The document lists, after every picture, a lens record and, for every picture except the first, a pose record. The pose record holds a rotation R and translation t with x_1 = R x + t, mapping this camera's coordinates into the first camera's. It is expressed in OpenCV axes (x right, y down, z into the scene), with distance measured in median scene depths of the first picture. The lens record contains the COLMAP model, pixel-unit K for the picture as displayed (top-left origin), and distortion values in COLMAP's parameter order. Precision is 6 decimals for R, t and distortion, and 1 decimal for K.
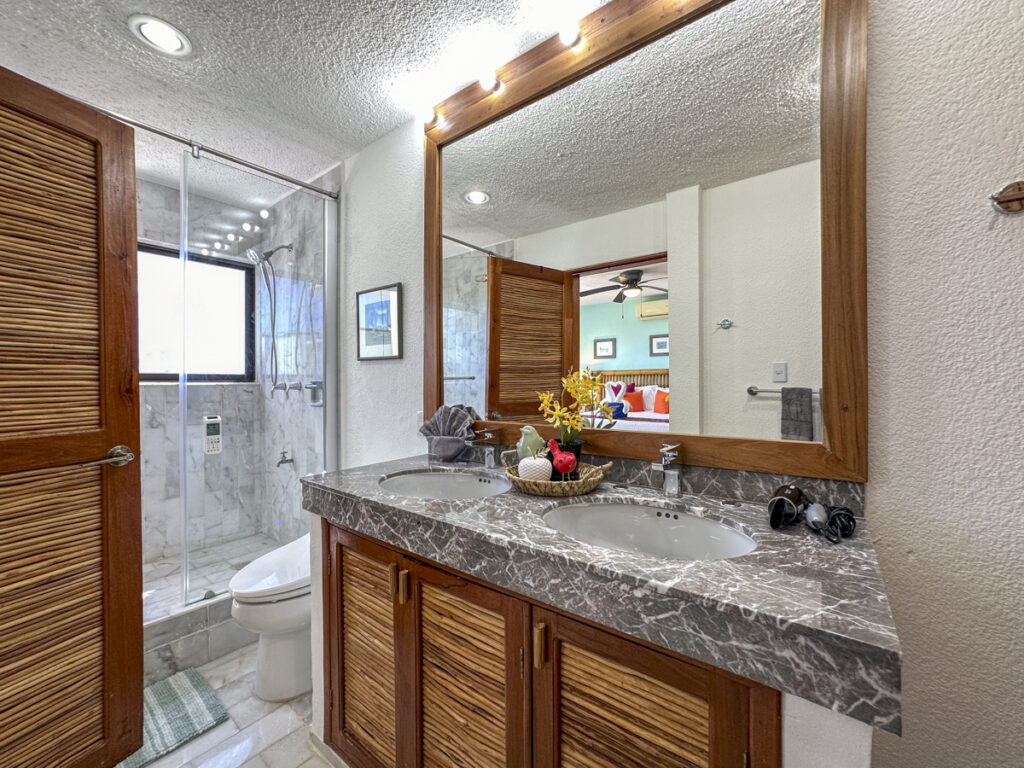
lens RADIAL K [[422.0, 0, 512.0], [0, 422.0, 384.0], [0, 0, 1]] dist [-0.041075, 0.018622]
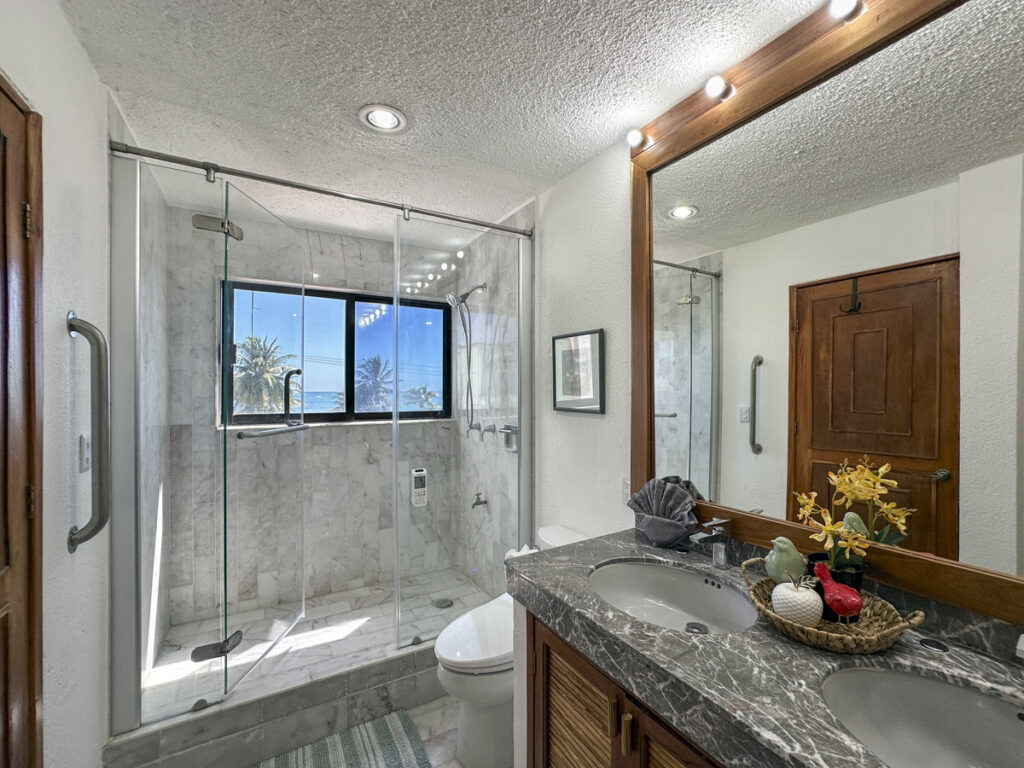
lens RADIAL K [[450.2, 0, 534.2], [0, 450.2, 389.3], [0, 0, 1]] dist [-0.050010, 0.022556]
pose [[0.938171, 0.001839, -0.346167, -0.081449], [-0.002603, 0.999995, -0.001742, -0.127036], [0.346162, 0.002535, 0.938171, 0.067222]]
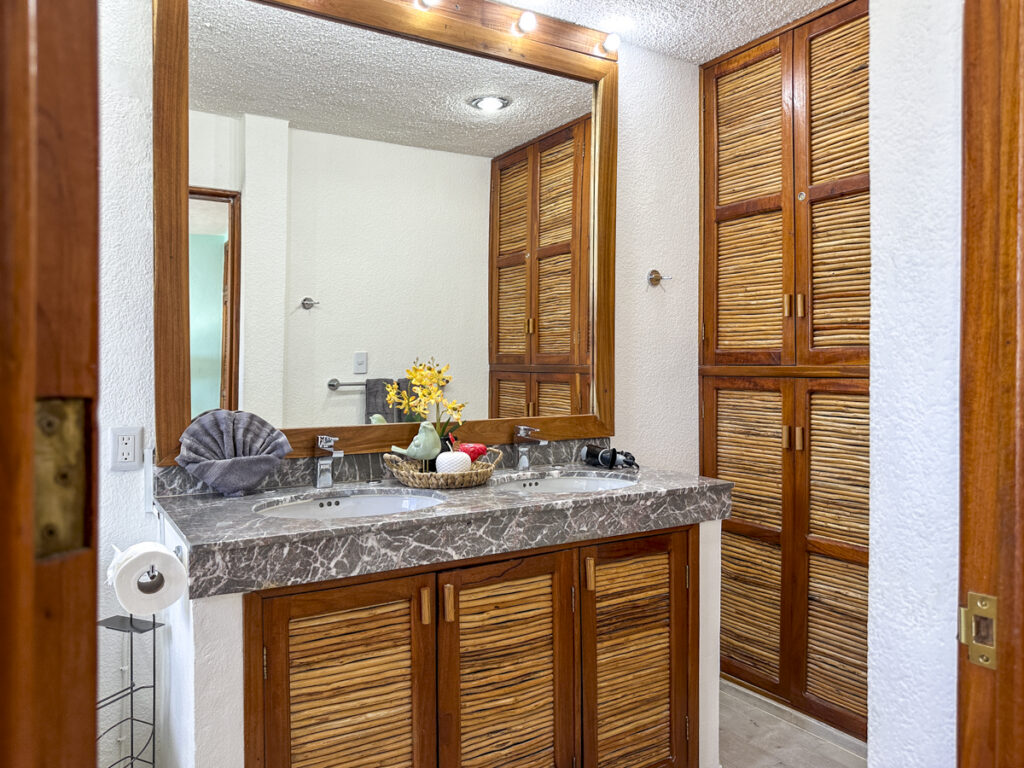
lens RADIAL K [[724.9, 0, 512.0], [0, 724.9, 384.0], [0, 0, 1]] dist [0.036480, -0.000211]
pose [[0.347886, -0.012112, 0.937459, -1.043239], [0.004120, 0.999927, 0.011390, -0.000212], [-0.937528, -0.000101, 0.347910, 0.207544]]
